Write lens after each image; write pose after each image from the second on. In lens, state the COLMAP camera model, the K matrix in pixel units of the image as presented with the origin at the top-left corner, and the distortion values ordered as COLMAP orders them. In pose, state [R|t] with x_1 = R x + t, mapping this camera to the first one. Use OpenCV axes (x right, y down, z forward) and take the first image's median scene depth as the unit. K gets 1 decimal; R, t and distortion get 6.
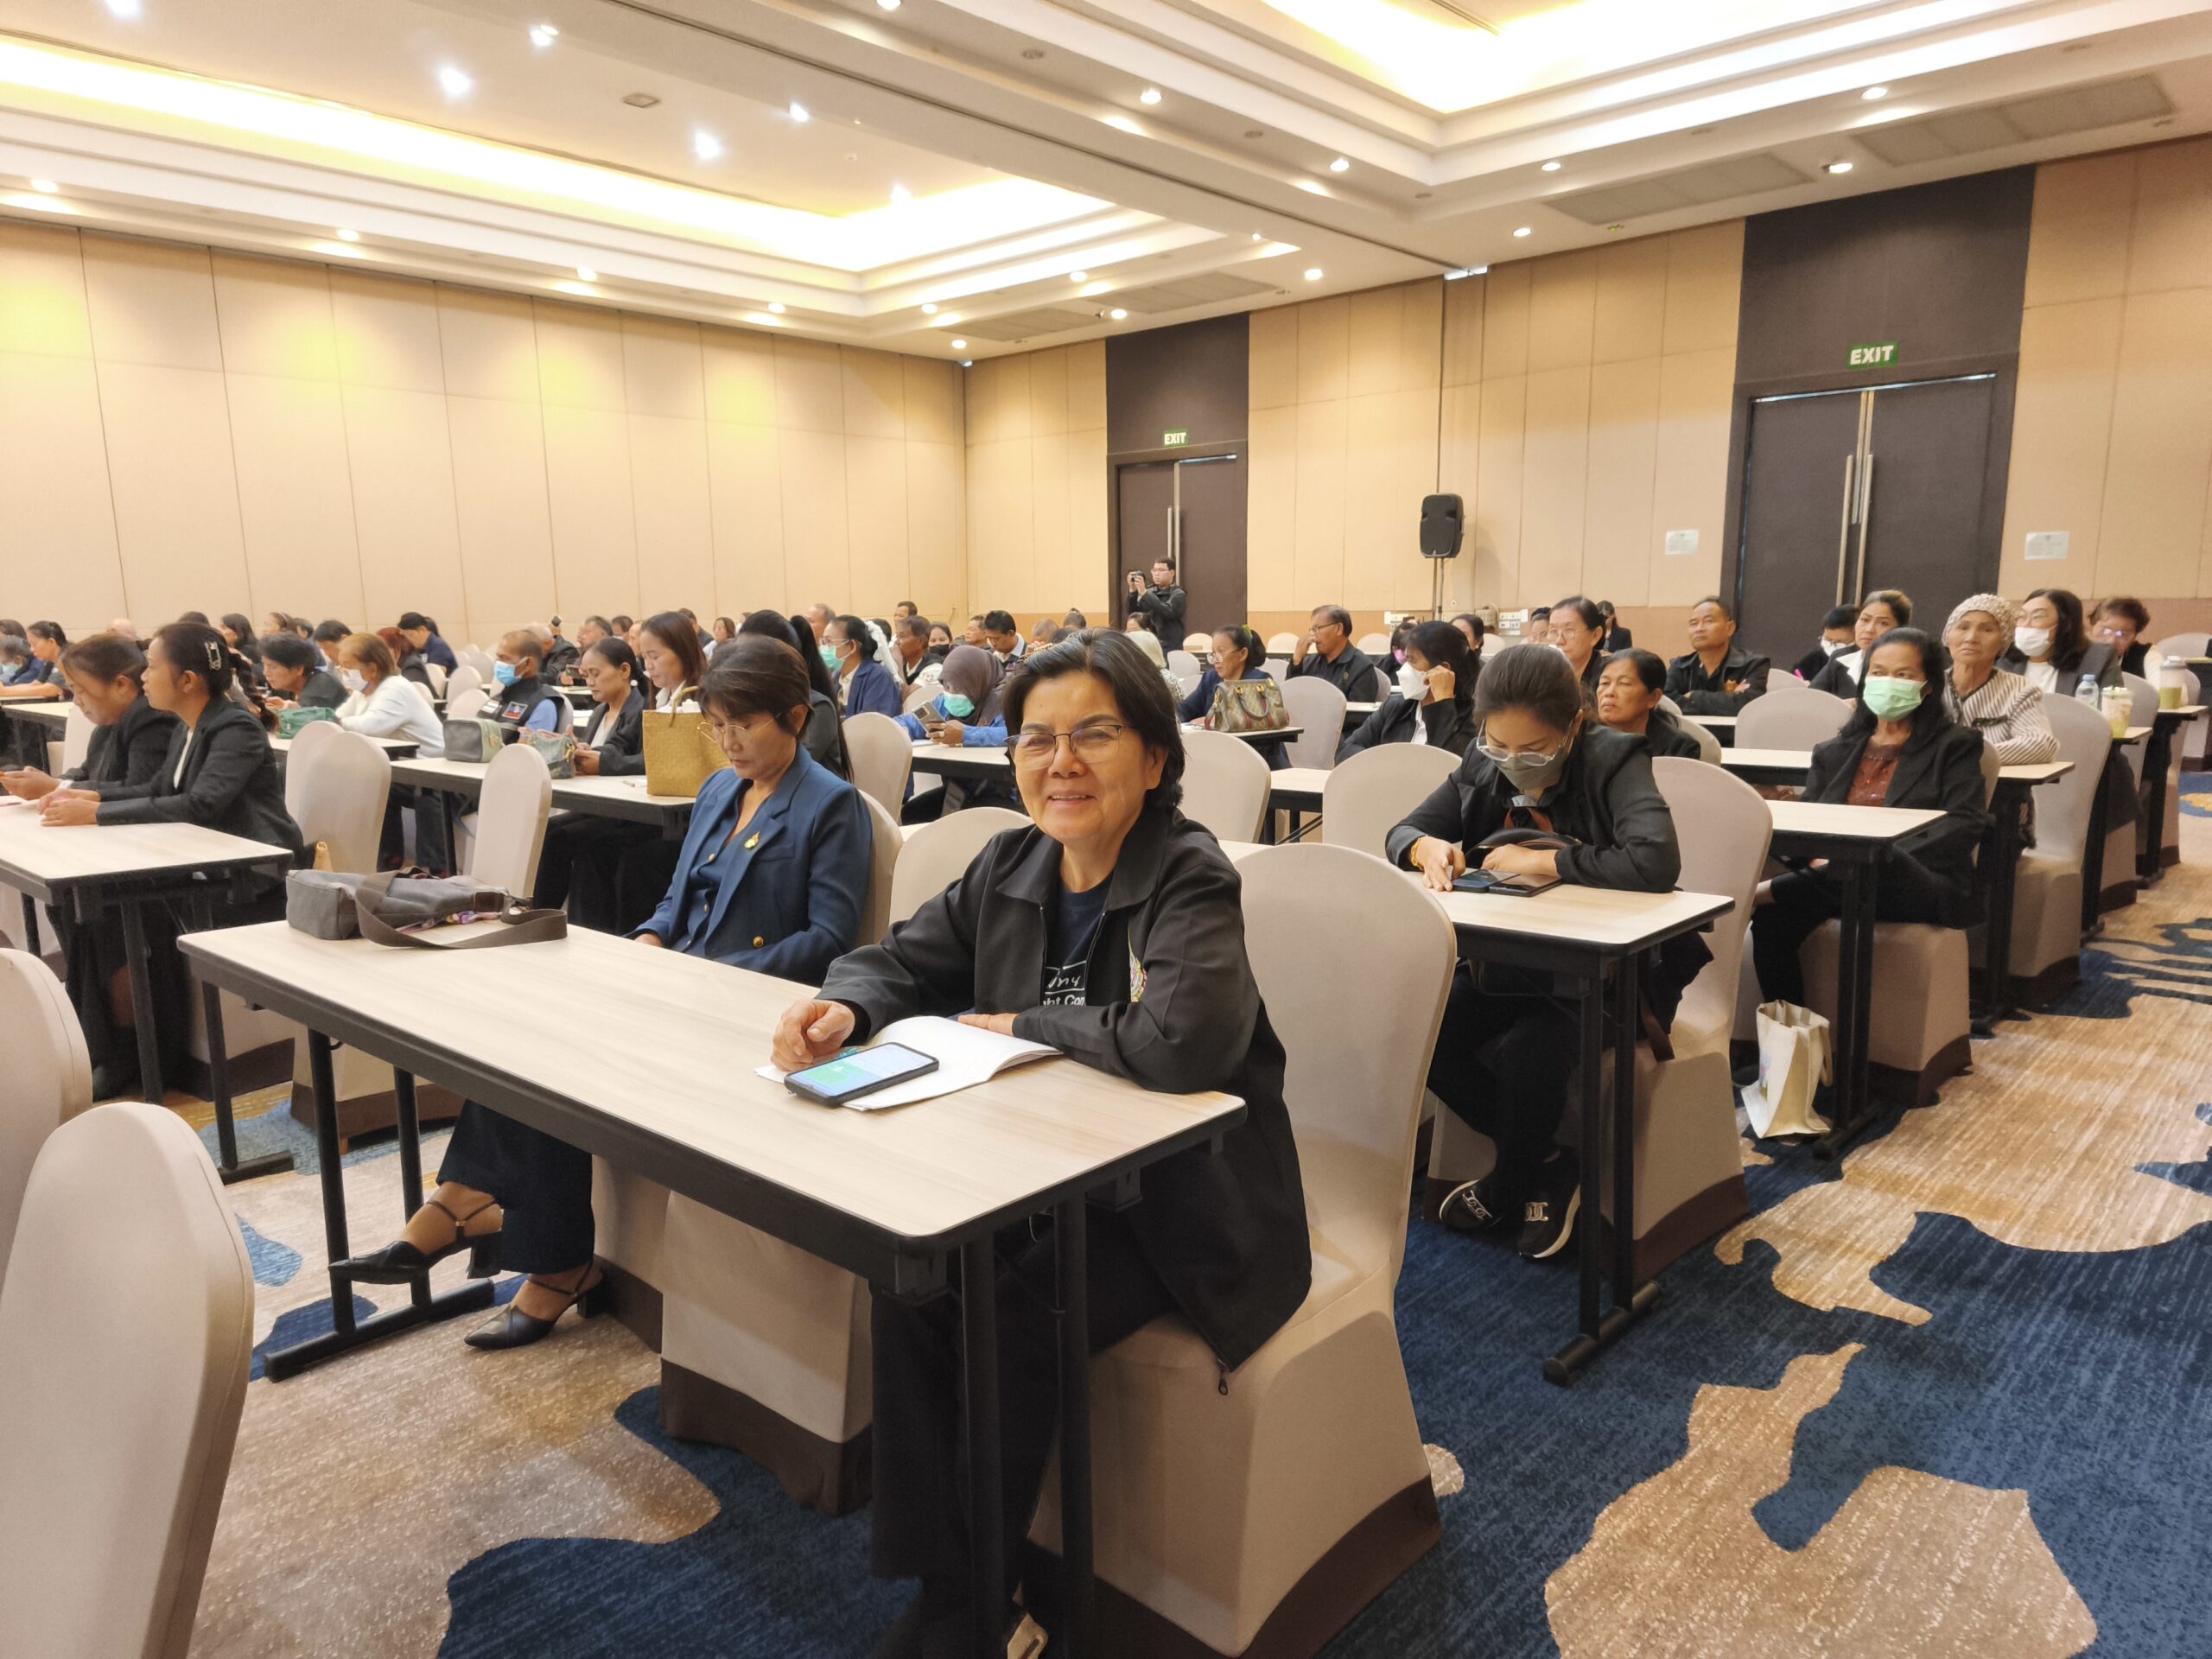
lens RADIAL K [[1473.7, 0, 1096.4], [0, 1473.7, 855.5], [0, 0, 1]] dist [0.071262, -0.071319]
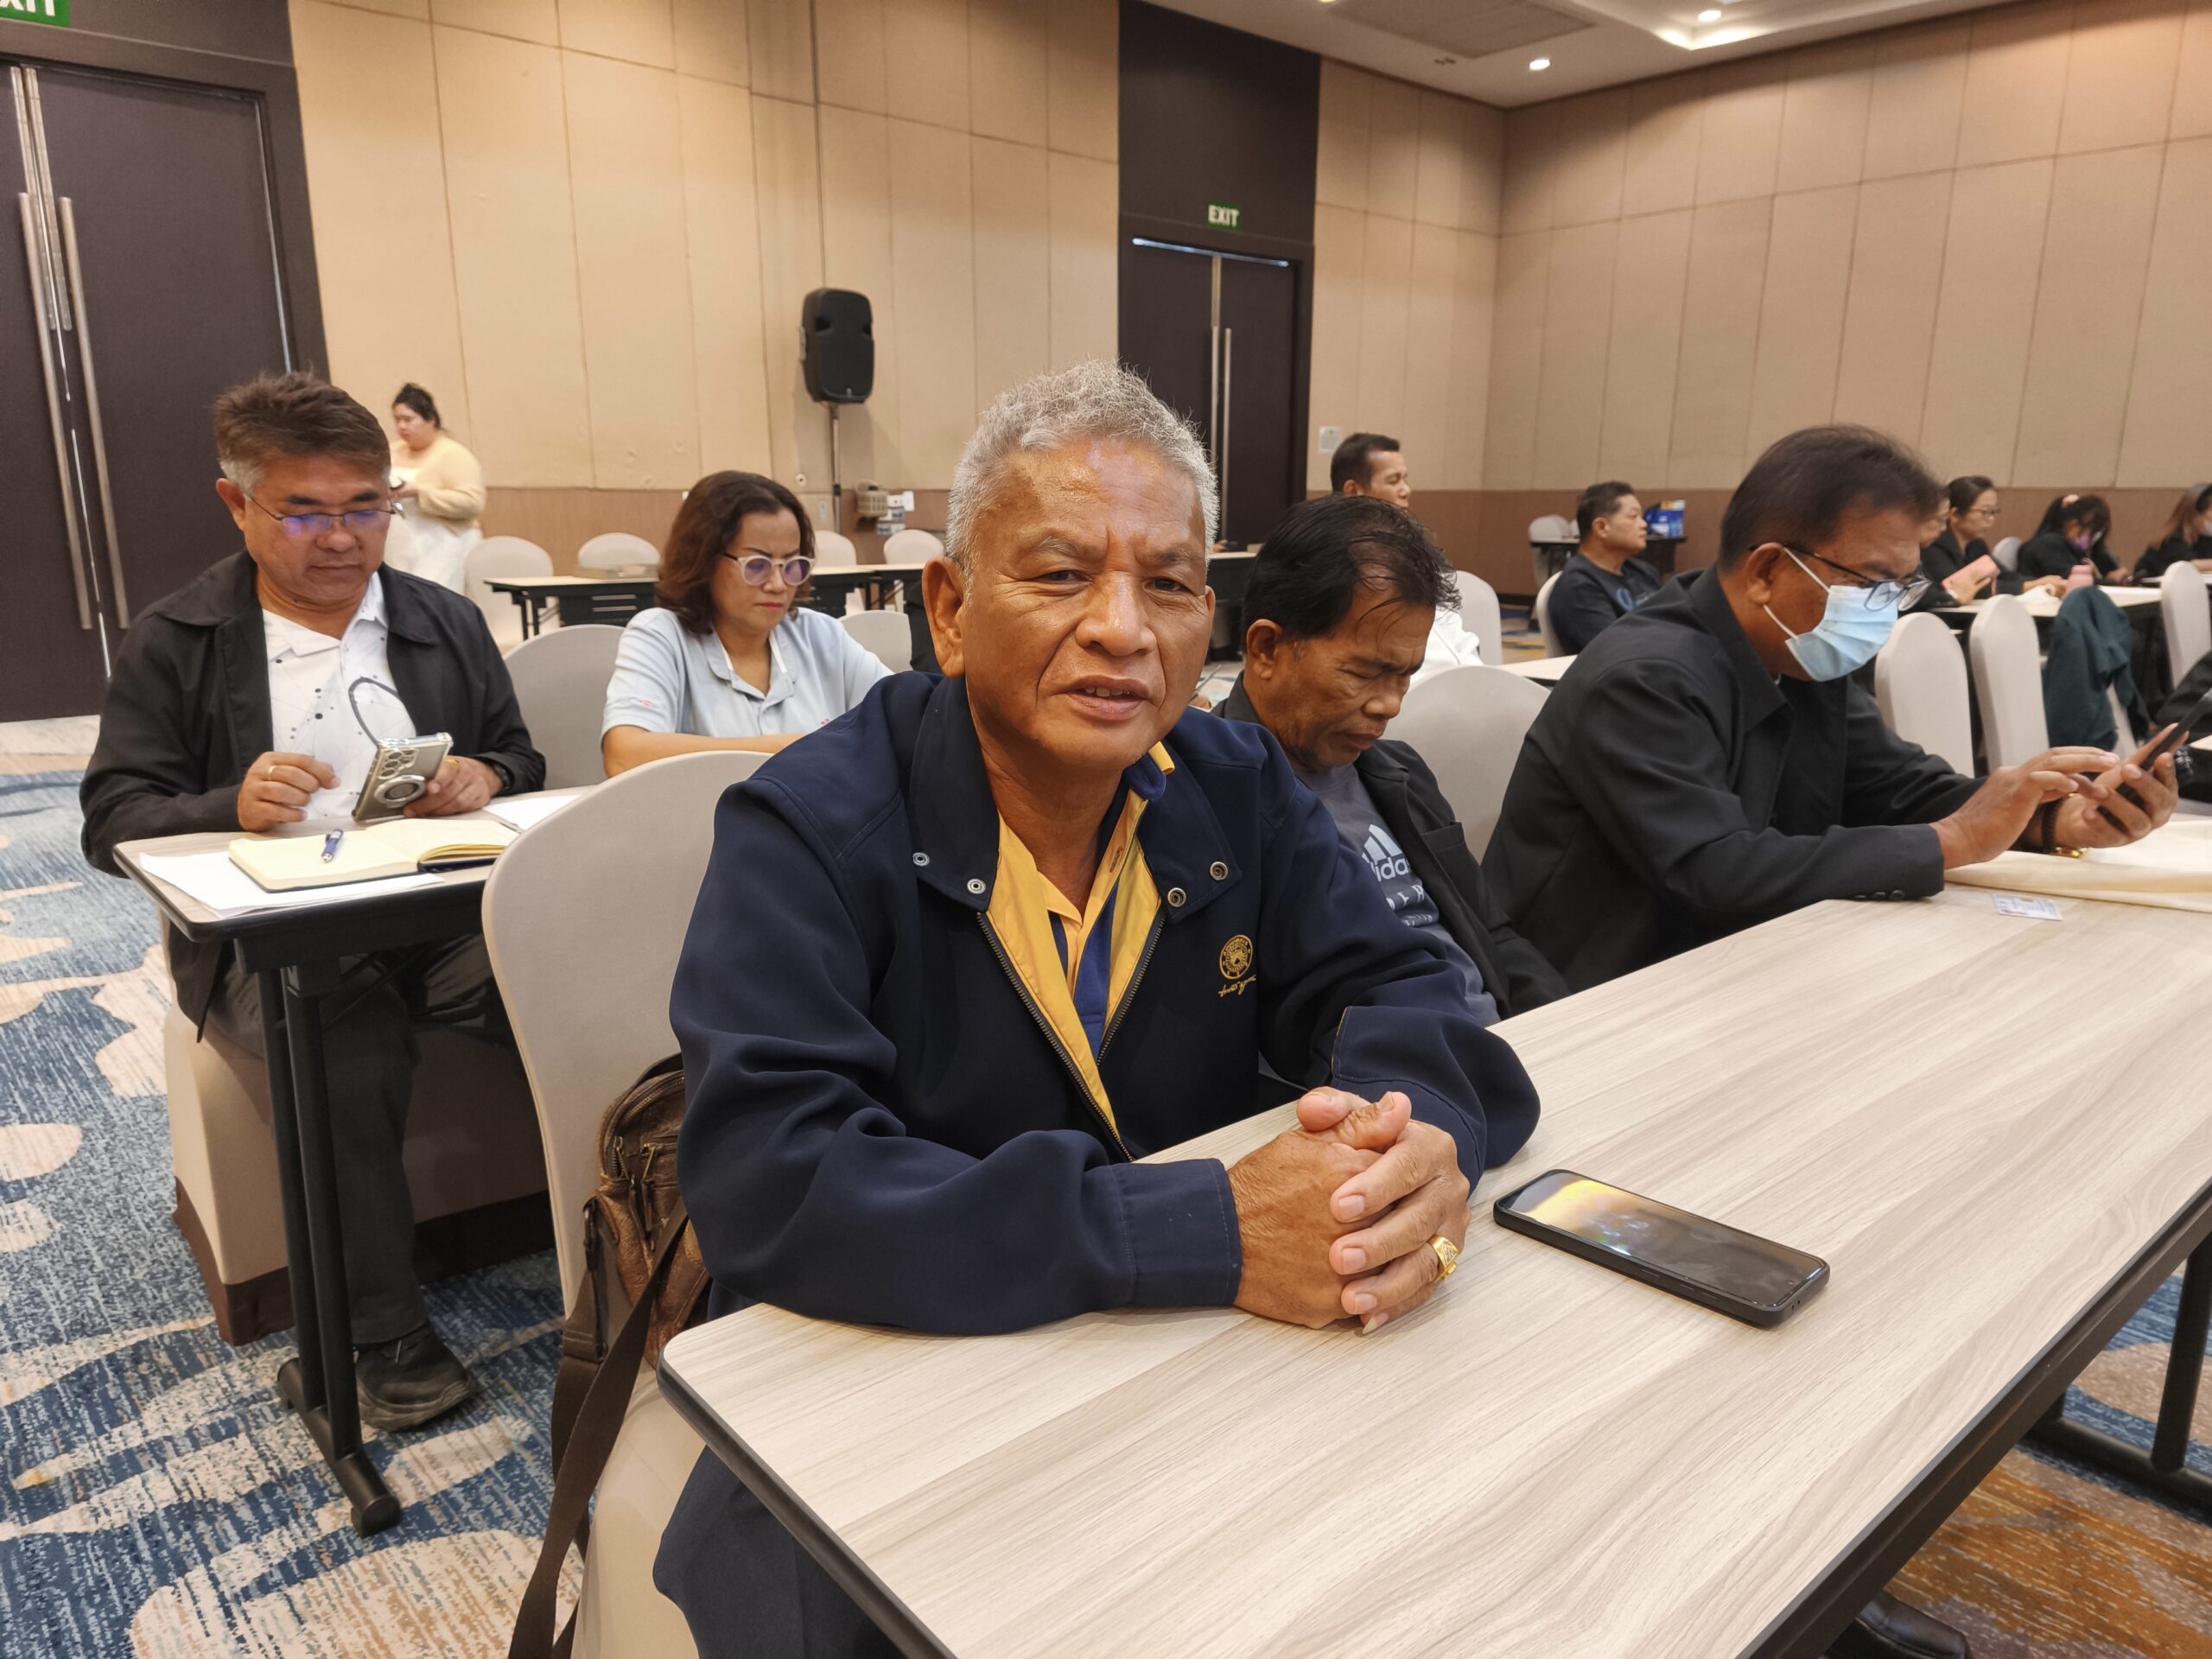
lens RADIAL K [[1517.9, 0, 1106.0], [0, 1517.9, 829.5], [0, 0, 1]] dist [0.077526, -0.078867]
pose [[0.080399, -0.197928, 0.976914, -0.389986], [0.159958, 0.969946, 0.183352, -0.134257], [-0.983844, 0.141524, 0.109643, 0.868980]]
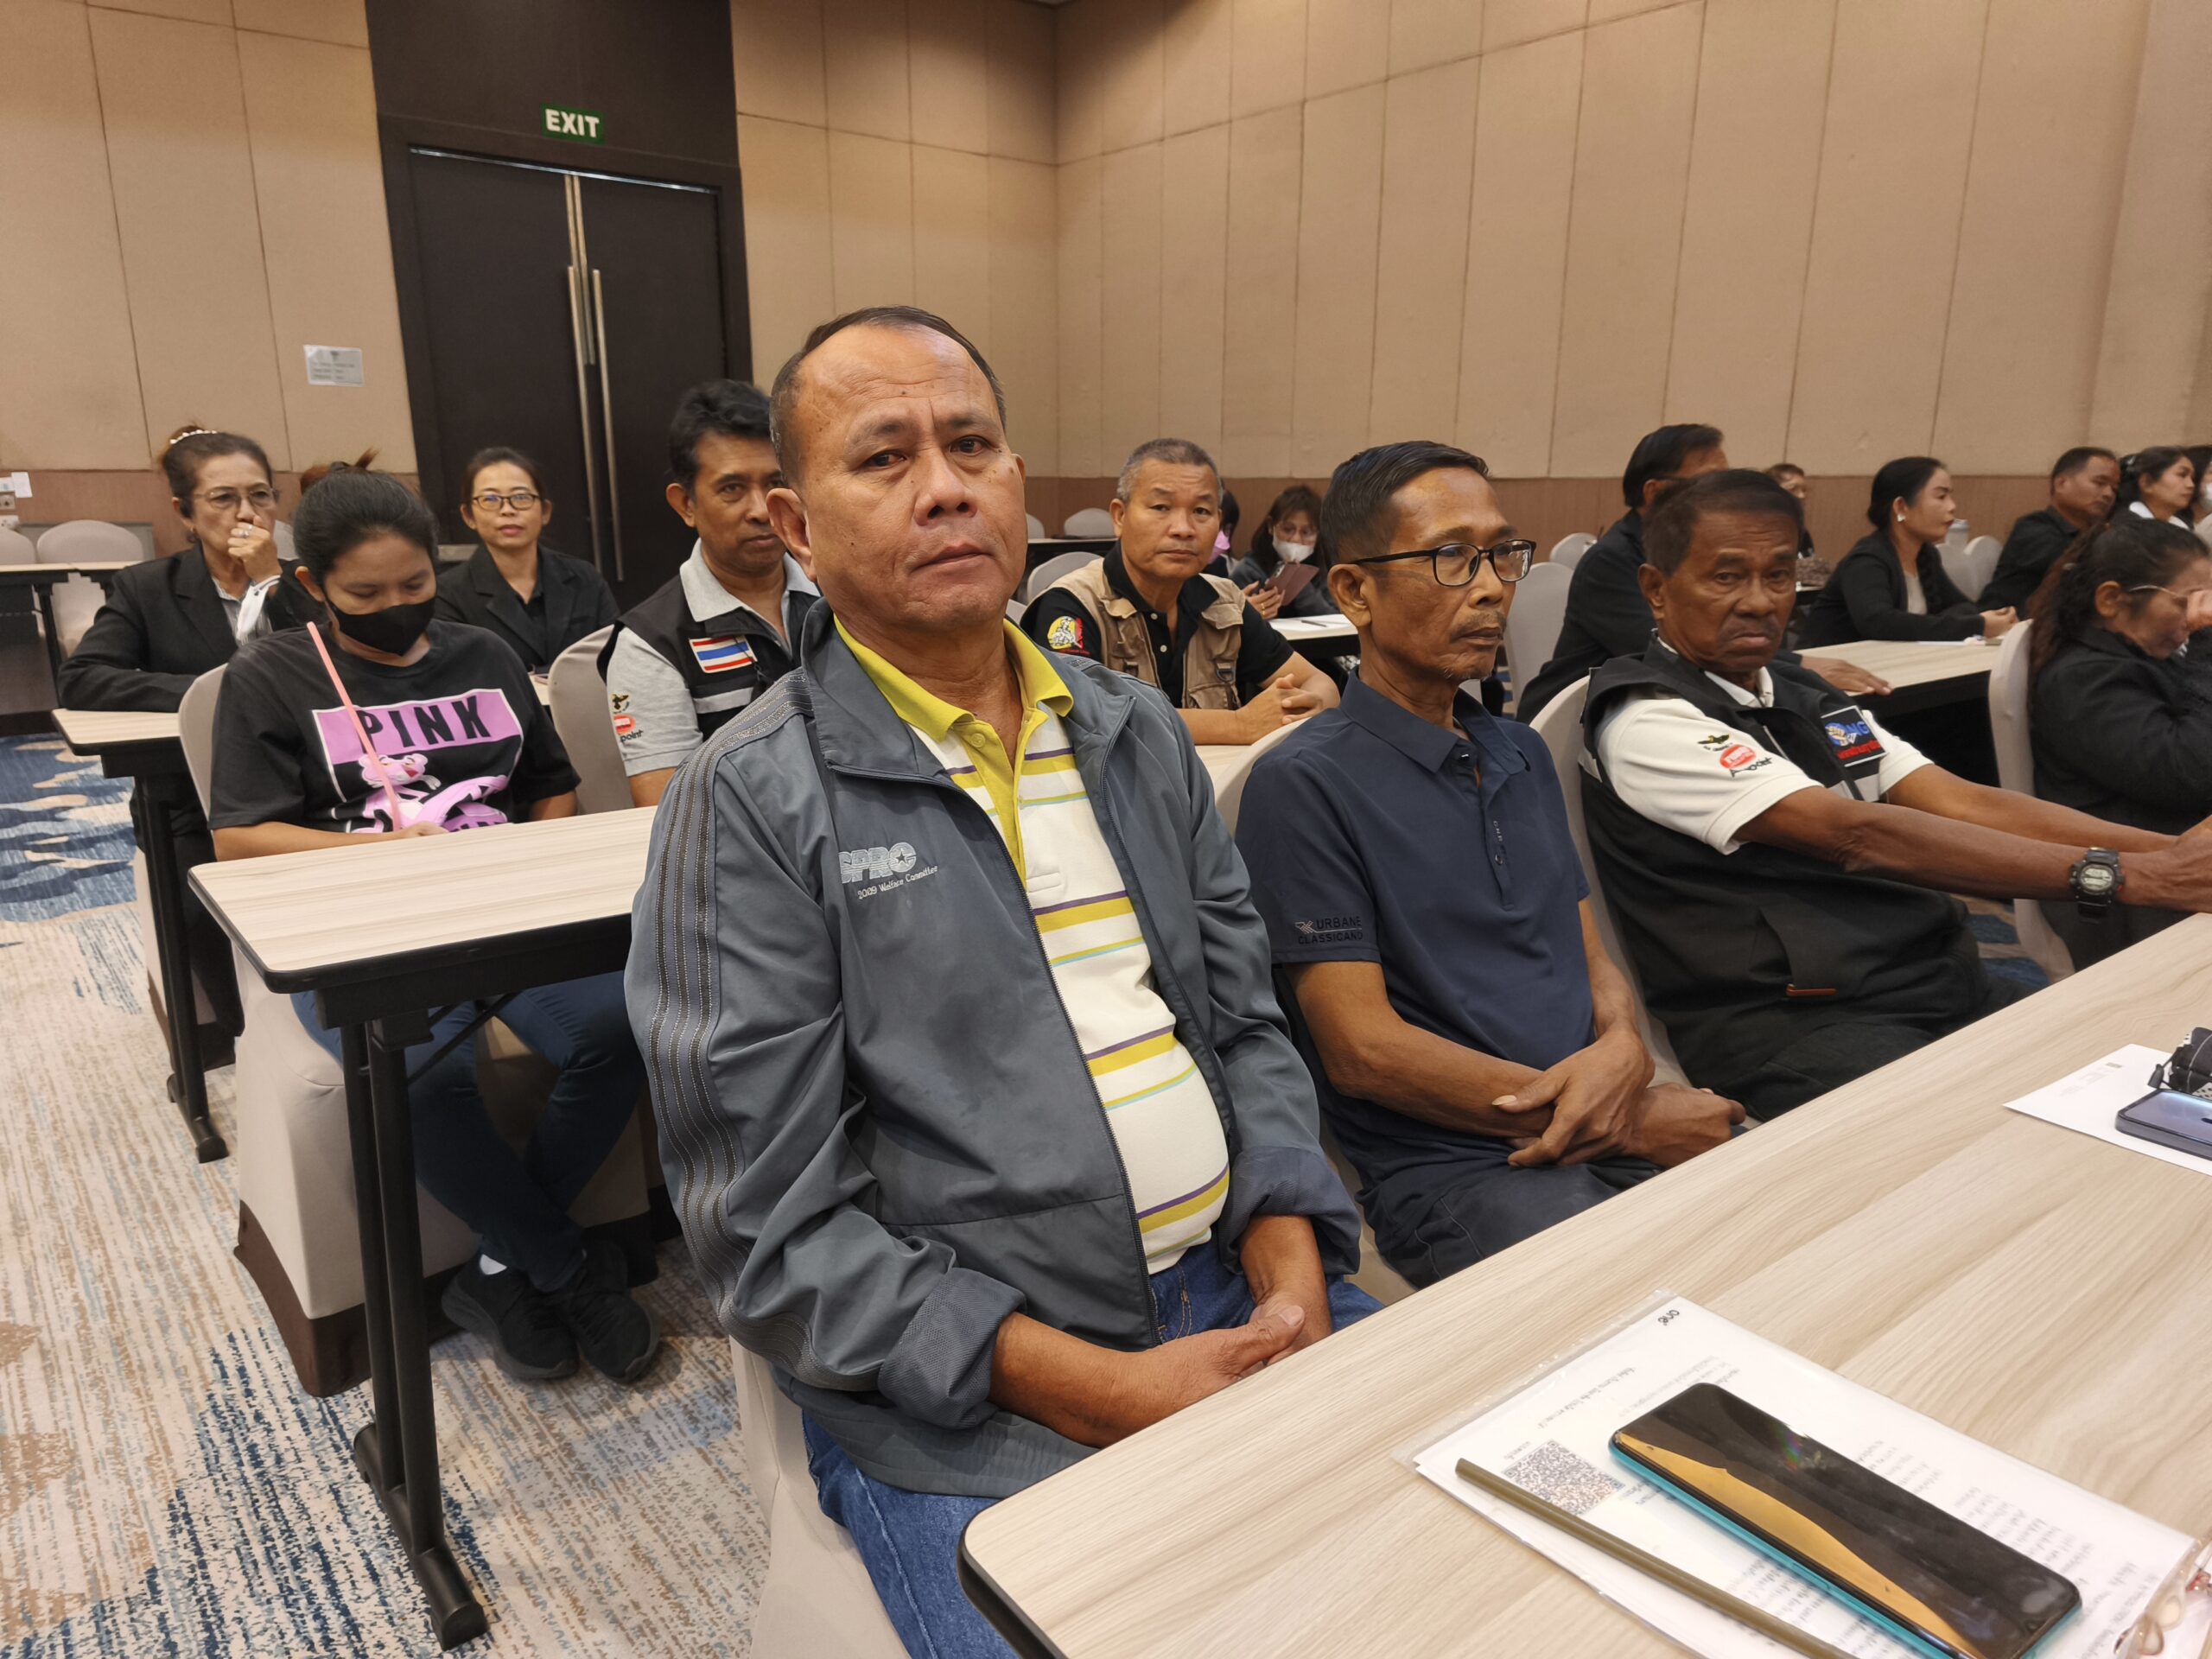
lens RADIAL K [[1473.7, 0, 1096.4], [0, 1473.7, 855.5], [0, 0, 1]] dist [0.071262, -0.071319]
pose [[0.135664, -0.226593, 0.964495, -0.180309], [0.159274, 0.965821, 0.204502, -0.089439], [-0.977869, 0.125875, 0.167117, 0.580052]]
